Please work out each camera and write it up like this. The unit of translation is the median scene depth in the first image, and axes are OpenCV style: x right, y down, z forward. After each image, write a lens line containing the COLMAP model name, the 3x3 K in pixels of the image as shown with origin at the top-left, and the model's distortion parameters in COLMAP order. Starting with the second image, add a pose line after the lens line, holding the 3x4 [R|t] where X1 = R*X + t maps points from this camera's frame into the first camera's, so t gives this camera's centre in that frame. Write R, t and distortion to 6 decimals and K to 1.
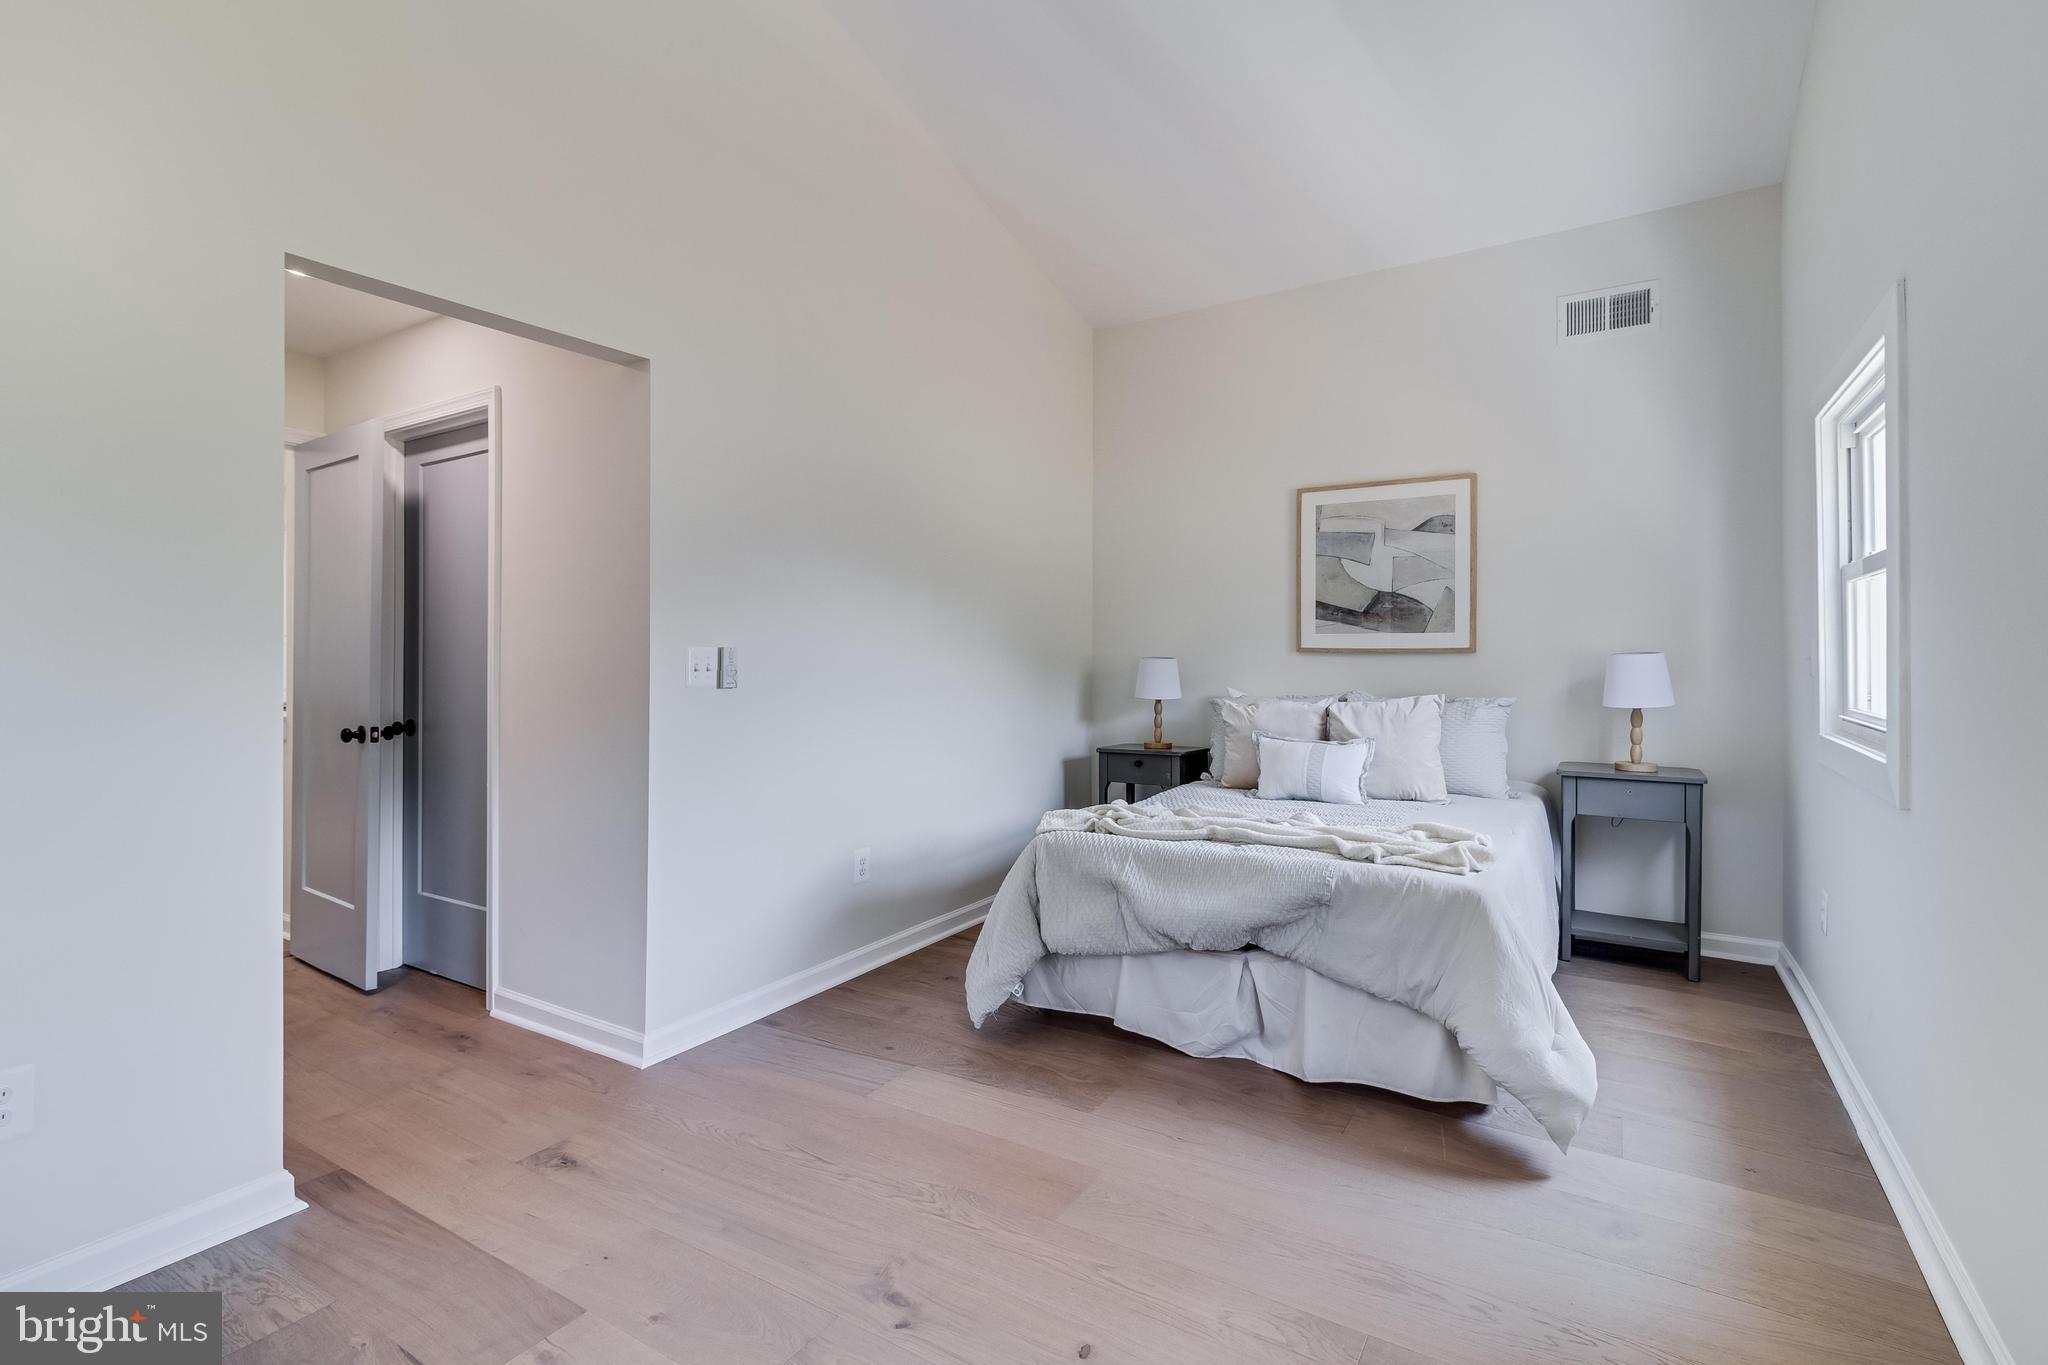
lens RADIAL K [[945.2, 0, 1032.2], [0, 945.2, 664.1], [0, 0, 1]] dist [0.011008, -0.000303]
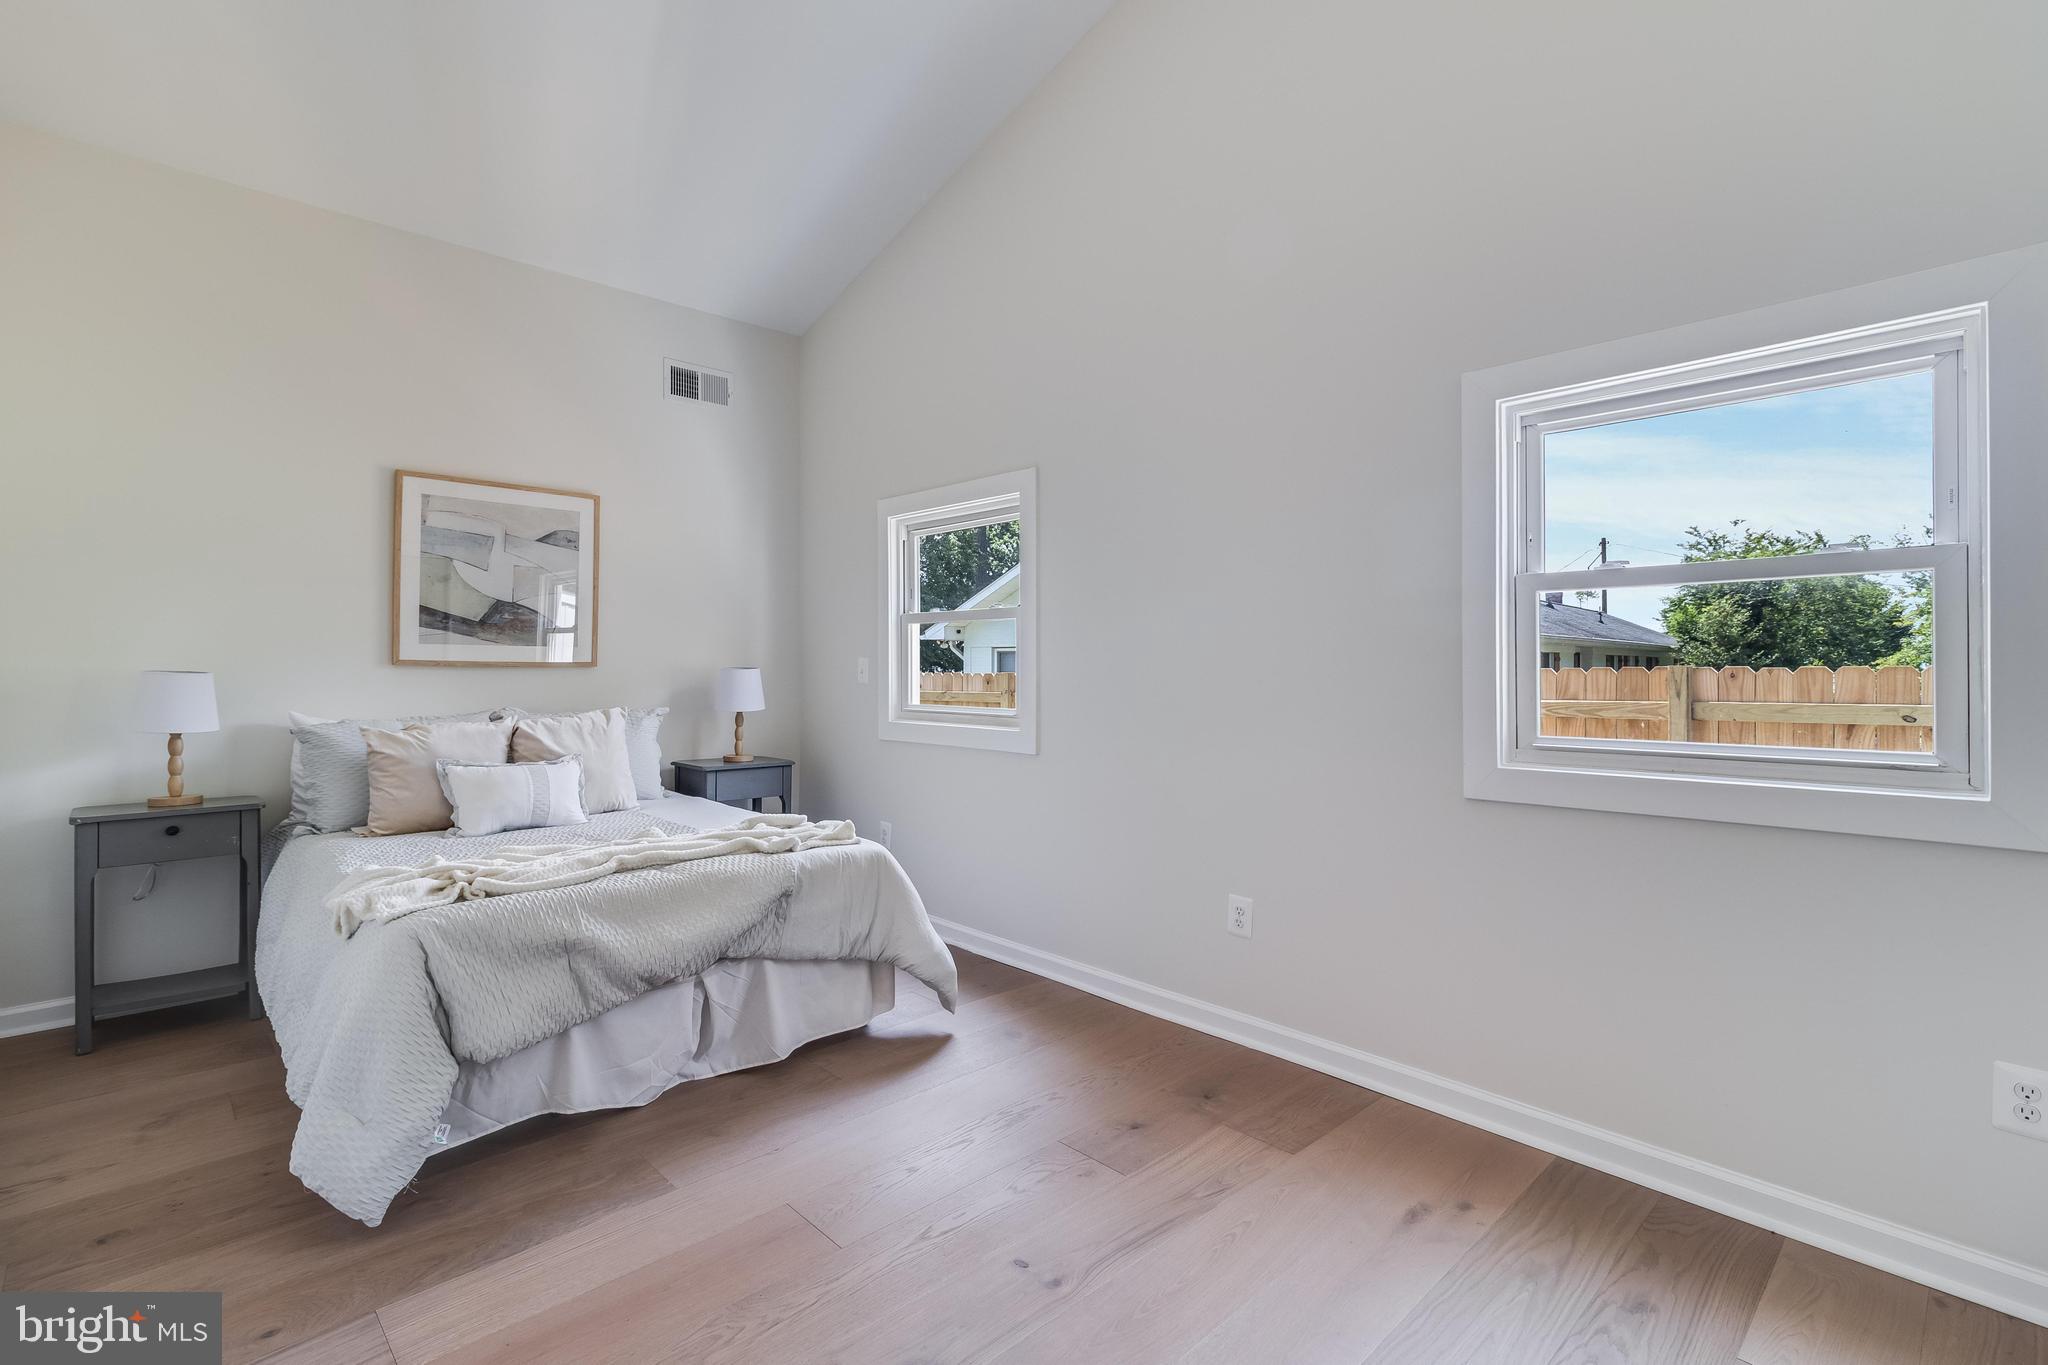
lens RADIAL K [[945.2, 0, 1033.0], [0, 945.2, 674.3], [0, 0, 1]] dist [0.011008, -0.000303]
pose [[0.251516, -0.000348, 0.967853, -0.435265], [0.007905, 0.999967, -0.001695, 0.001269], [-0.967821, 0.008077, 0.251510, 0.281075]]
